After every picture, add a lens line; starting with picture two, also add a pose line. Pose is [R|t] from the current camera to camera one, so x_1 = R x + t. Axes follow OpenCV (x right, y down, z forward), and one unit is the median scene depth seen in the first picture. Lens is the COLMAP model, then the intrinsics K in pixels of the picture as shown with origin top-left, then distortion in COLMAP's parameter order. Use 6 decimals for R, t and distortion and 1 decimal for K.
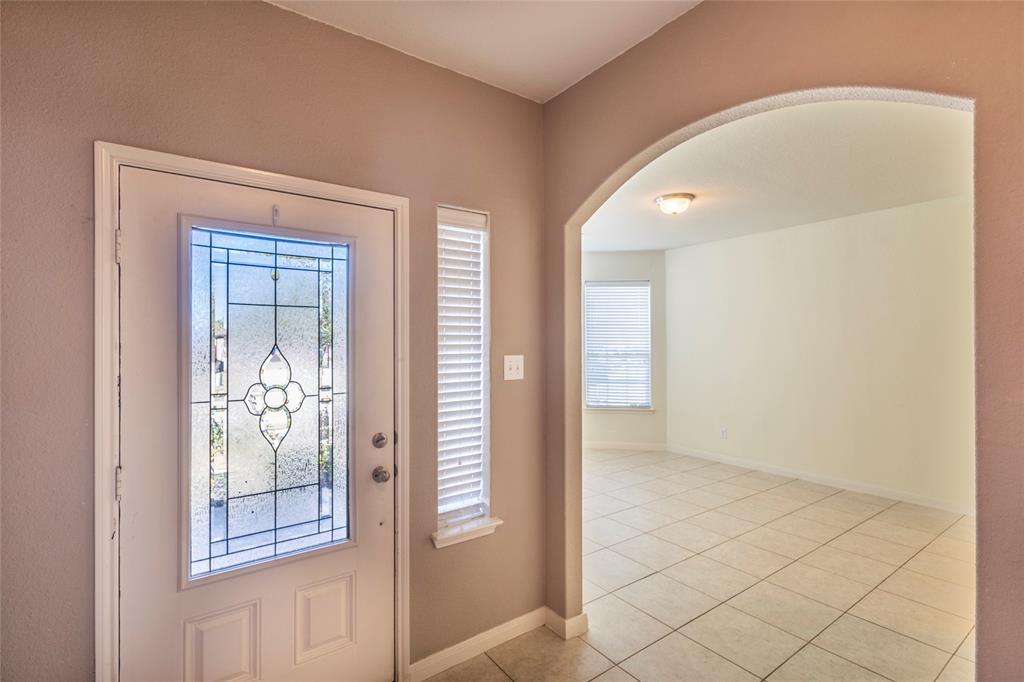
lens RADIAL K [[475.7, 0, 512.0], [0, 475.7, 341.0], [0, 0, 1]] dist [0.003634, 0.000270]
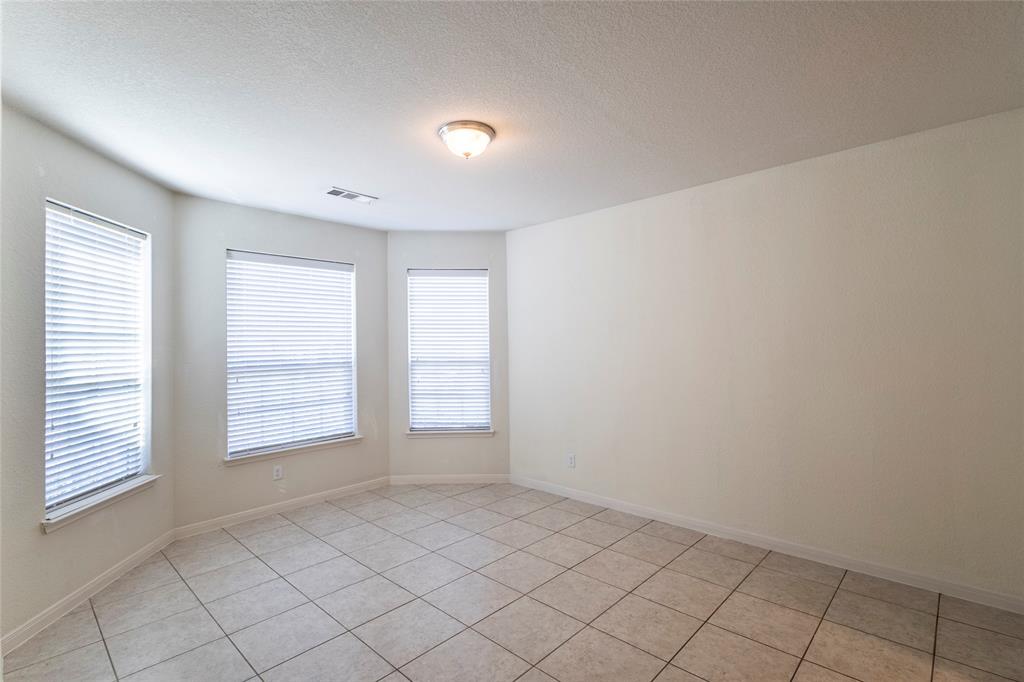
lens RADIAL K [[472.9, 0, 511.4], [0, 472.9, 334.0], [0, 0, 1]] dist [0.005304, 0.000376]
pose [[0.982074, -0.005783, 0.188405, 0.200922], [0.010142, 0.999702, -0.022184, 0.000732], [-0.188221, 0.023698, 0.981841, 0.246111]]
